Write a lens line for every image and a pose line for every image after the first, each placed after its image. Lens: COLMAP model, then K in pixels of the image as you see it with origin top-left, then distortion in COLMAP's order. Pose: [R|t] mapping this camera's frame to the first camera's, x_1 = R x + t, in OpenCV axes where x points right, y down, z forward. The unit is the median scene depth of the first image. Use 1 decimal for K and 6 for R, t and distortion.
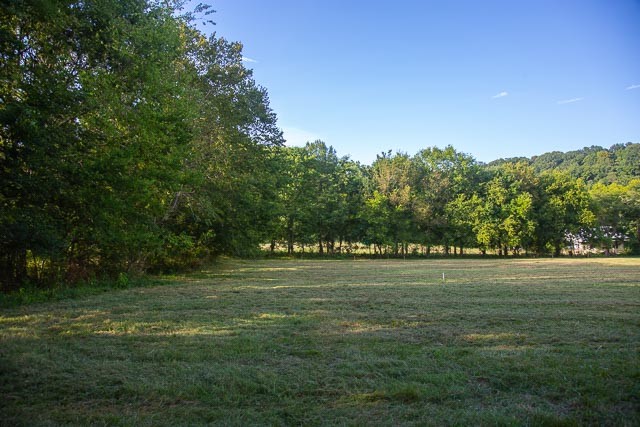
lens RADIAL K [[480.6, 0, 329.9], [0, 480.6, 212.1], [0, 0, 1]] dist [-0.056883, 0.001744]
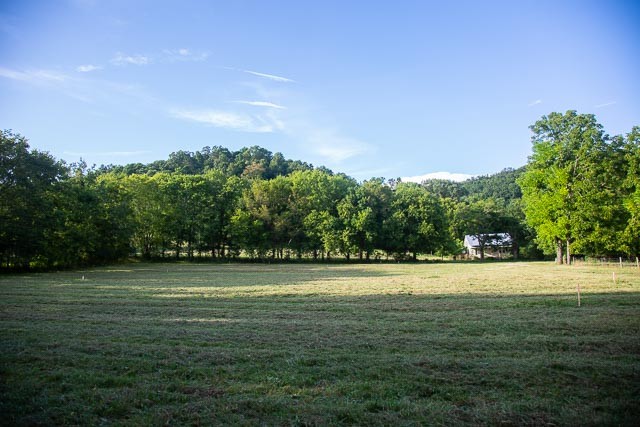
lens RADIAL K [[442.1, 0, 321.1], [0, 442.1, 216.7], [0, 0, 1]] dist [-0.109412, 0.066612]
pose [[0.985600, -0.014200, -0.168494, 0.470648], [0.014360, 0.999897, -0.000265, -0.020016], [0.168481, -0.002158, 0.985703, -0.098551]]
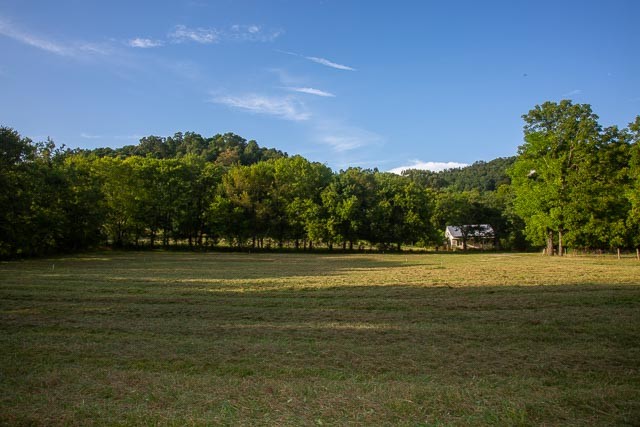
lens RADIAL K [[442.5, 0, 323.5], [0, 442.5, 212.2], [0, 0, 1]] dist [-0.114593, 0.069537]
pose [[0.995113, 0.001588, -0.098732, 0.435616], [-0.000369, 0.999924, 0.012358, -0.015374], [0.098745, -0.012261, 0.995037, -0.065906]]
